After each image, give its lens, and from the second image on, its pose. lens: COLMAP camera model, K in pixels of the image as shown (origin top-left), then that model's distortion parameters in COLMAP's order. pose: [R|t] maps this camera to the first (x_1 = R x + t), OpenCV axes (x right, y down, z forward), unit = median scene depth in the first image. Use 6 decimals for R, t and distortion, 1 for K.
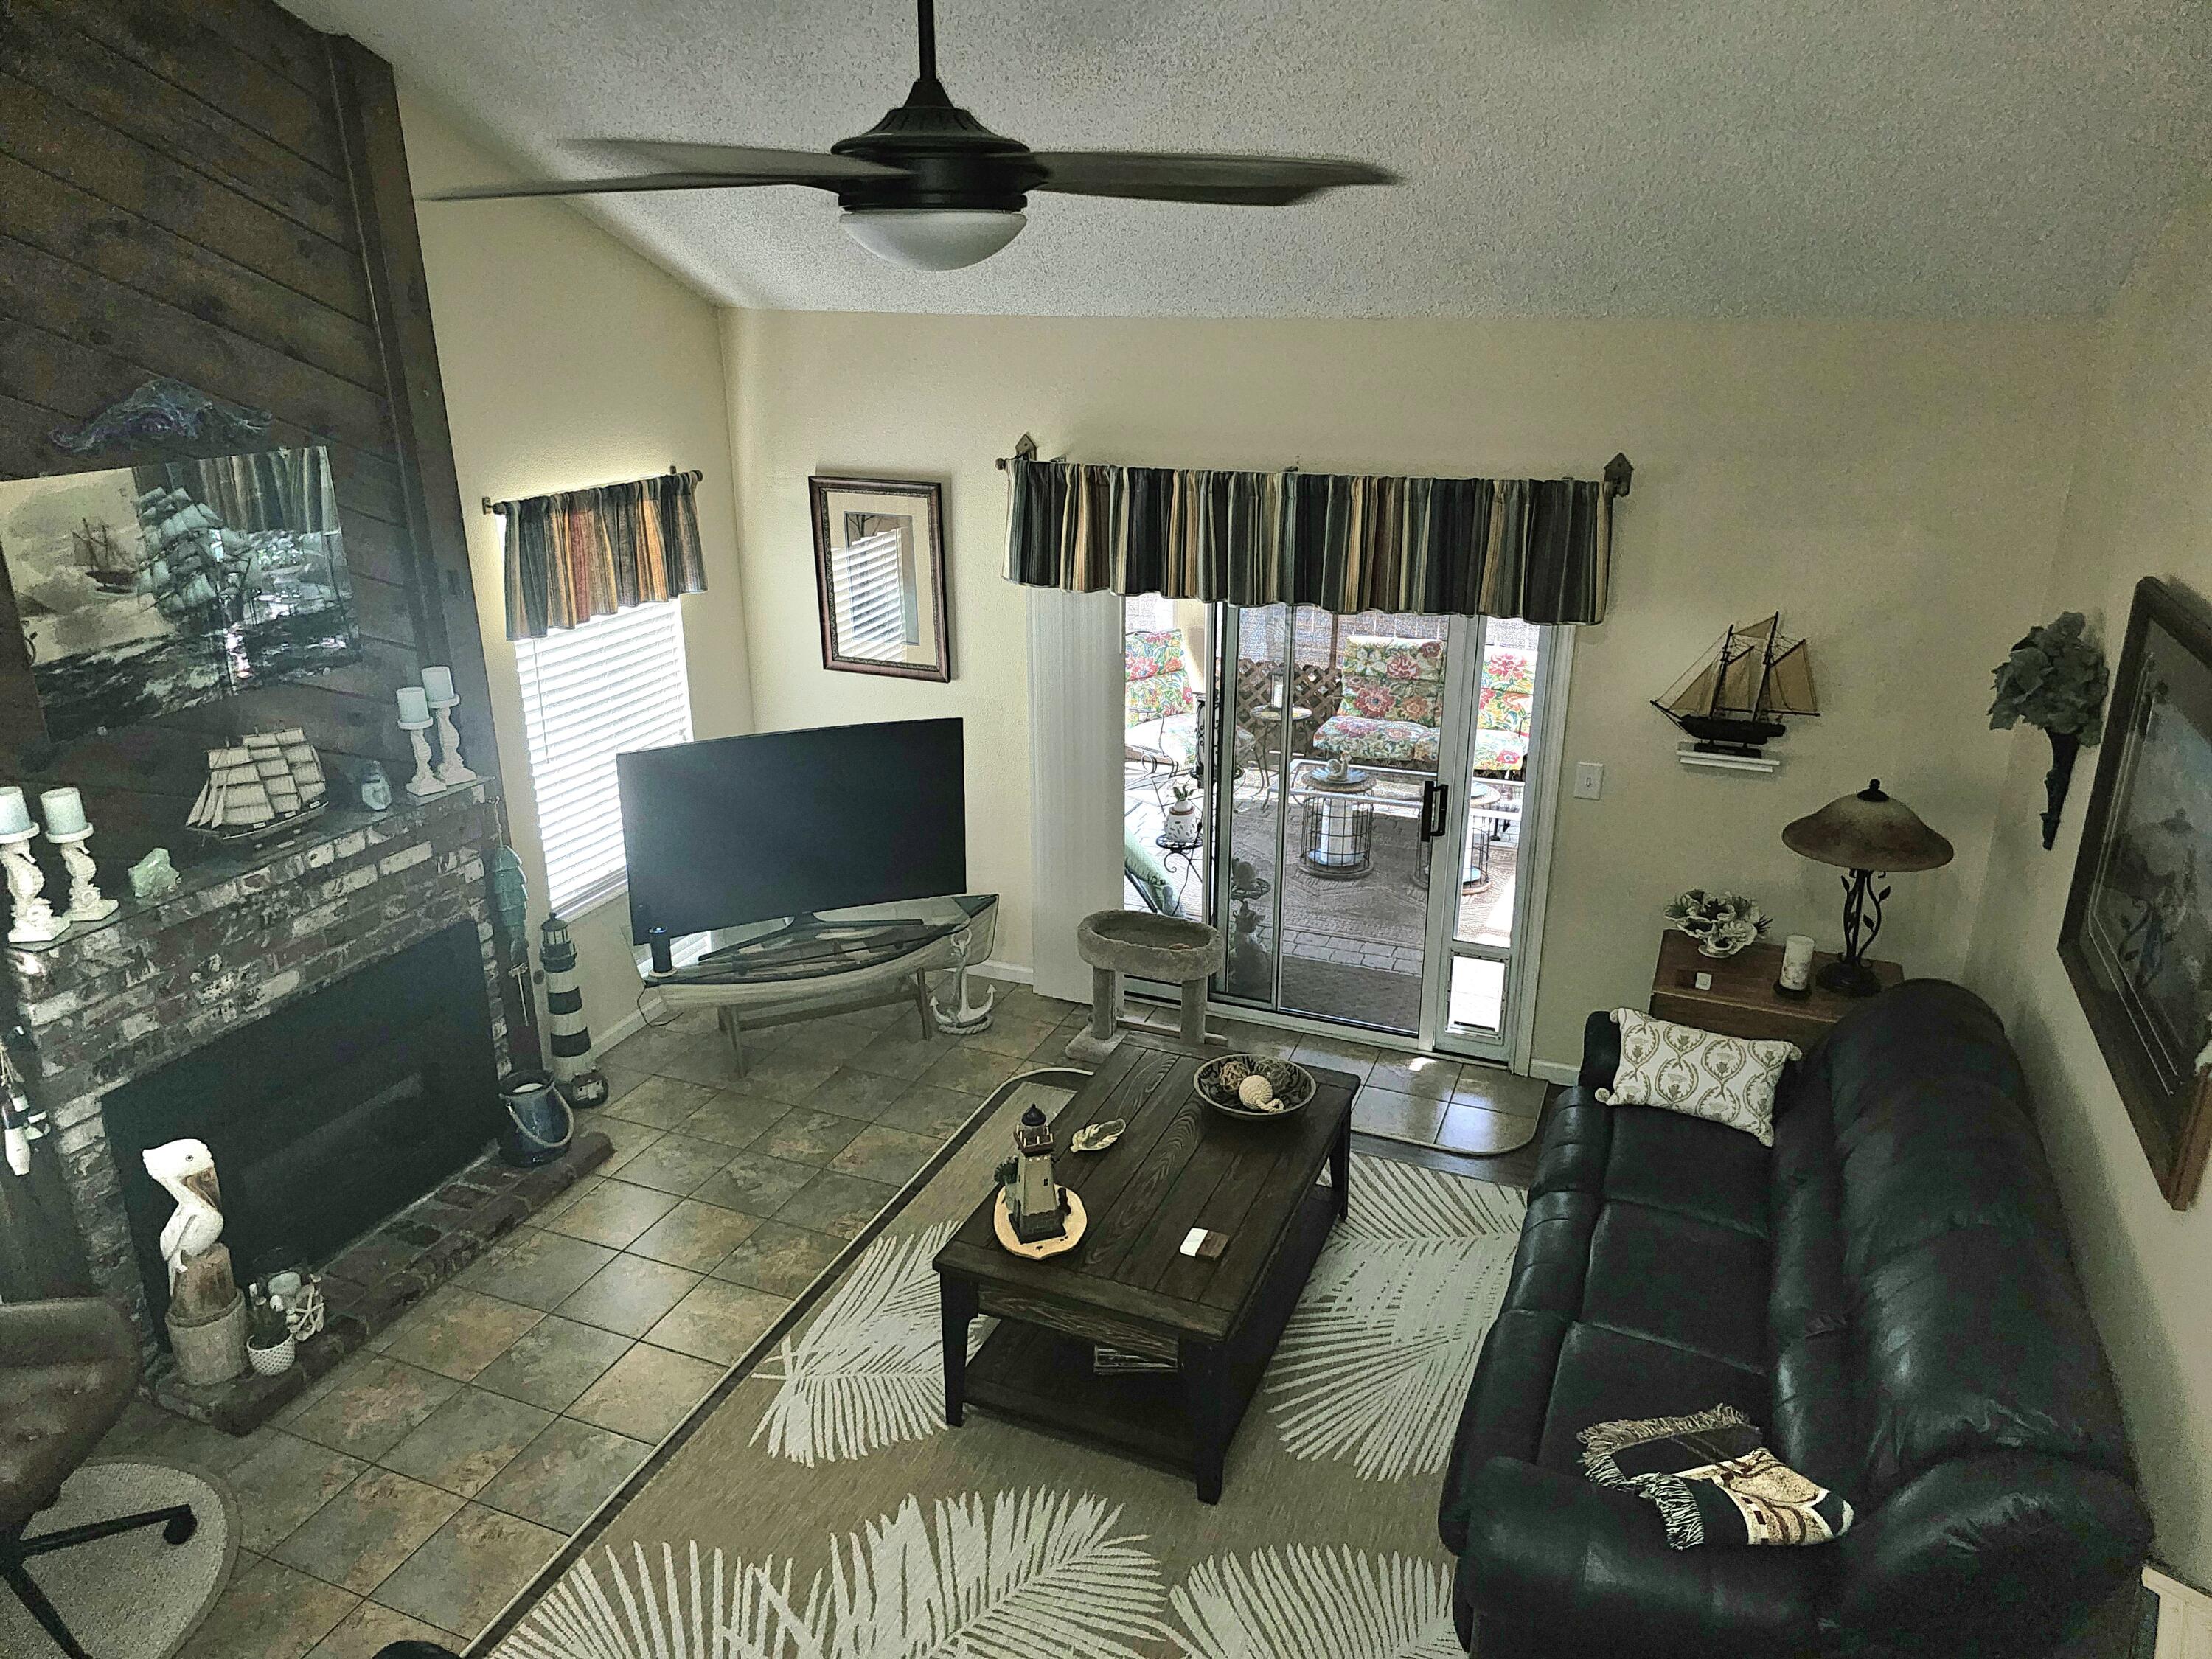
lens RADIAL K [[1441.7, 0, 1102.1], [0, 1441.7, 836.1], [0, 0, 1]] dist [0.091908, -0.126320]
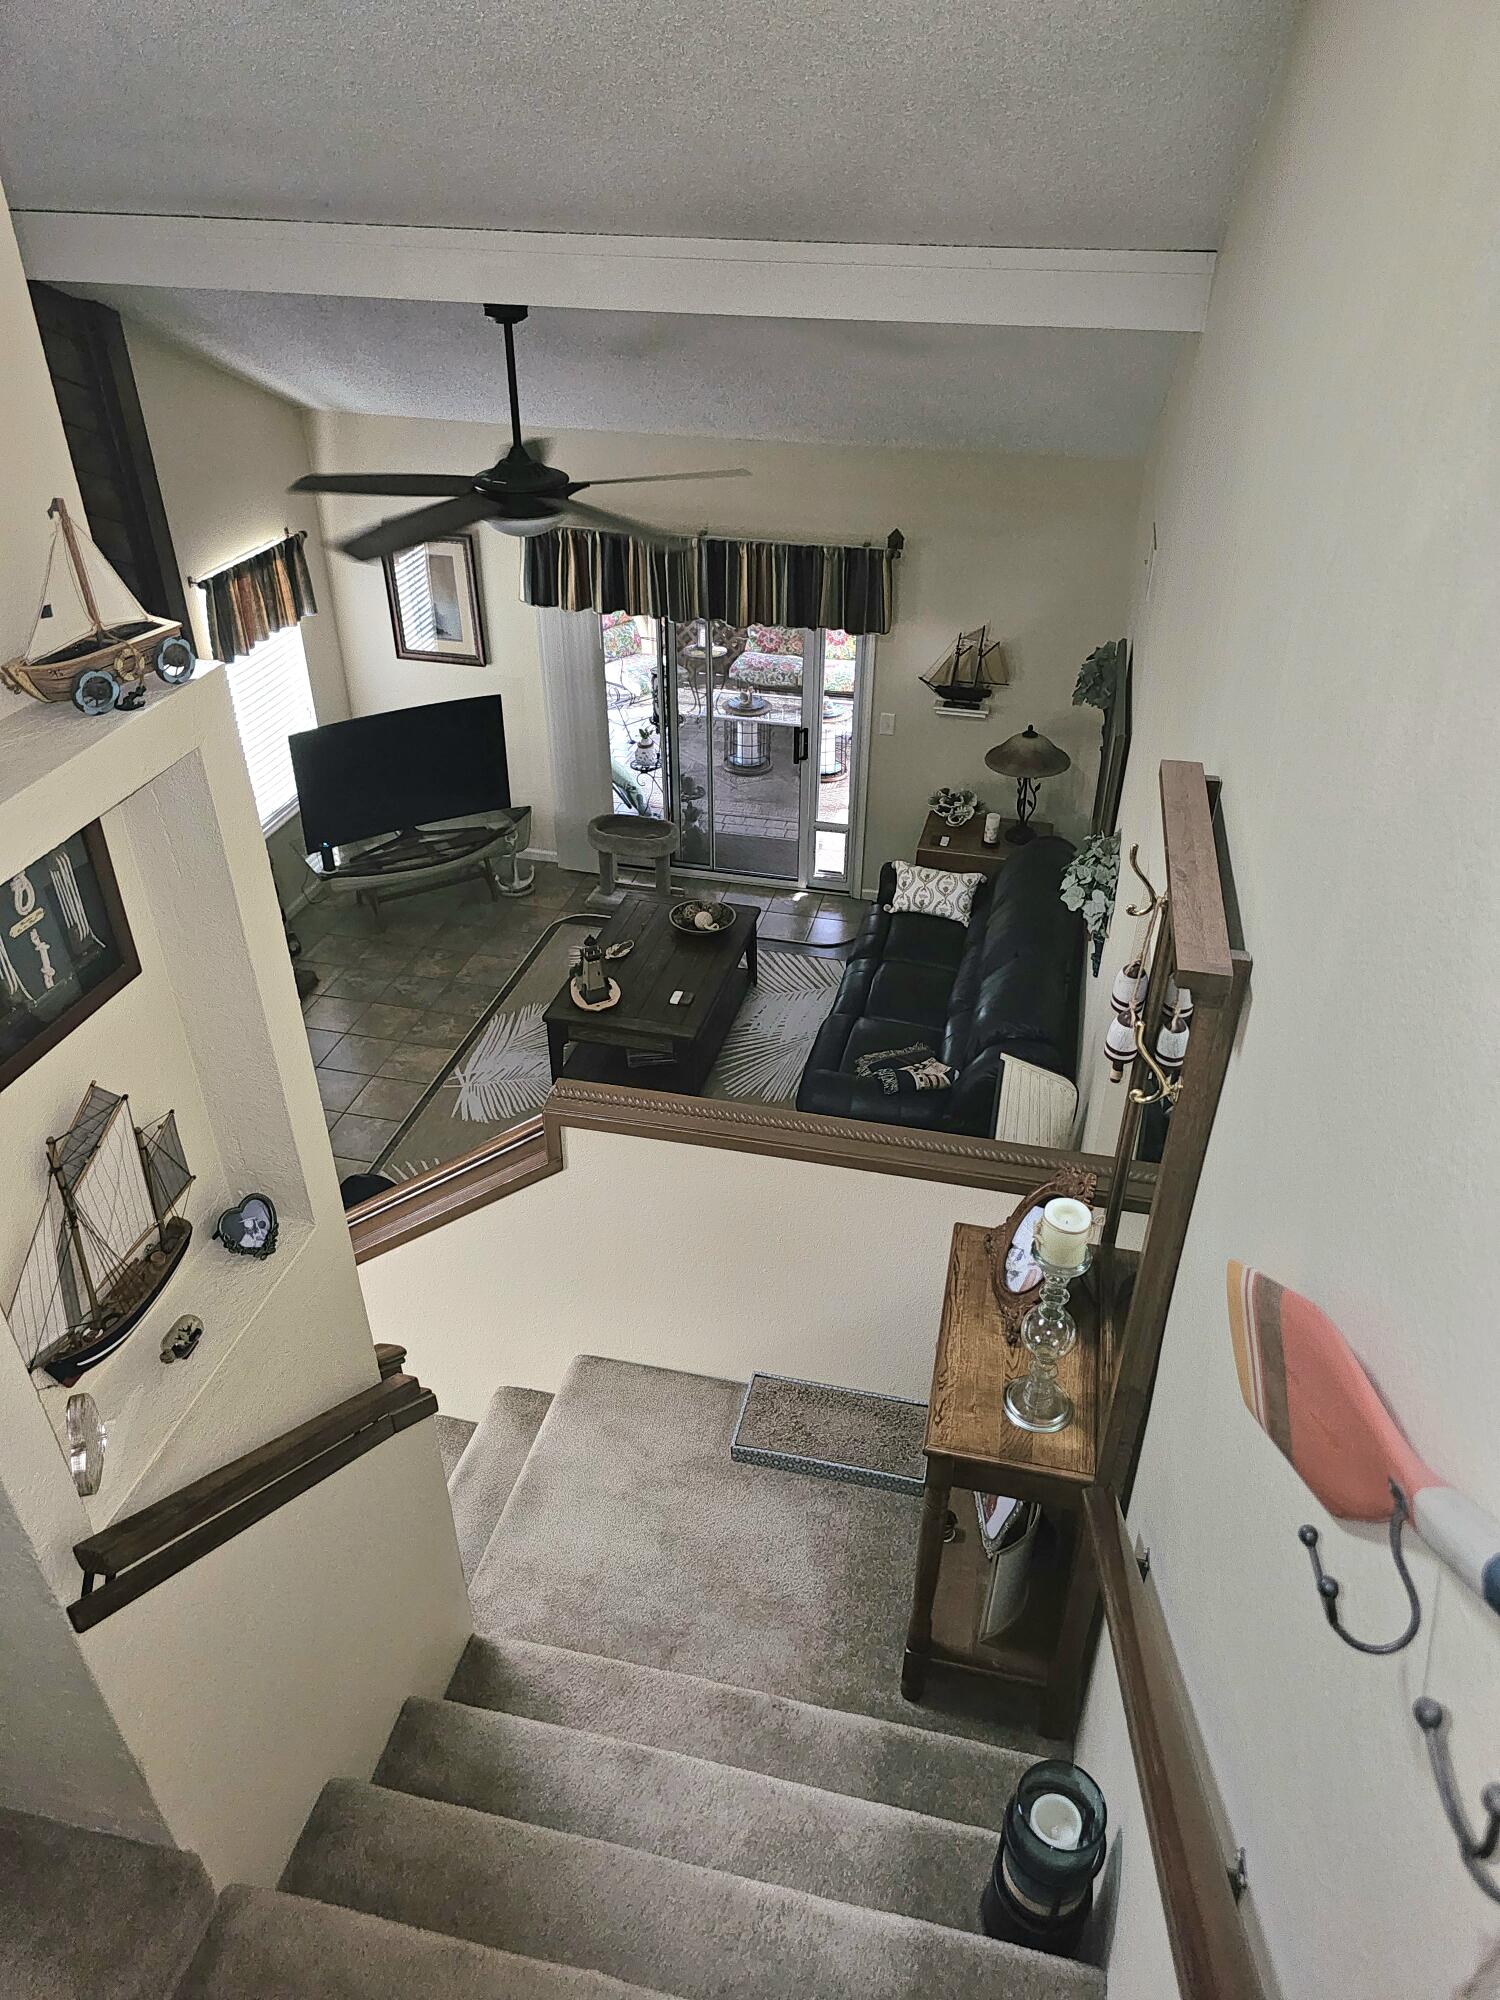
lens RADIAL K [[1303.5, 0, 798.2], [0, 1303.5, 993.8], [0, 0, 1]] dist [0.091908, -0.126320]
pose [[0.981633, -0.079538, 0.173407, -0.058010], [0.037547, 0.971714, 0.233155, -0.093860], [-0.187047, -0.222362, 0.956853, -0.517268]]
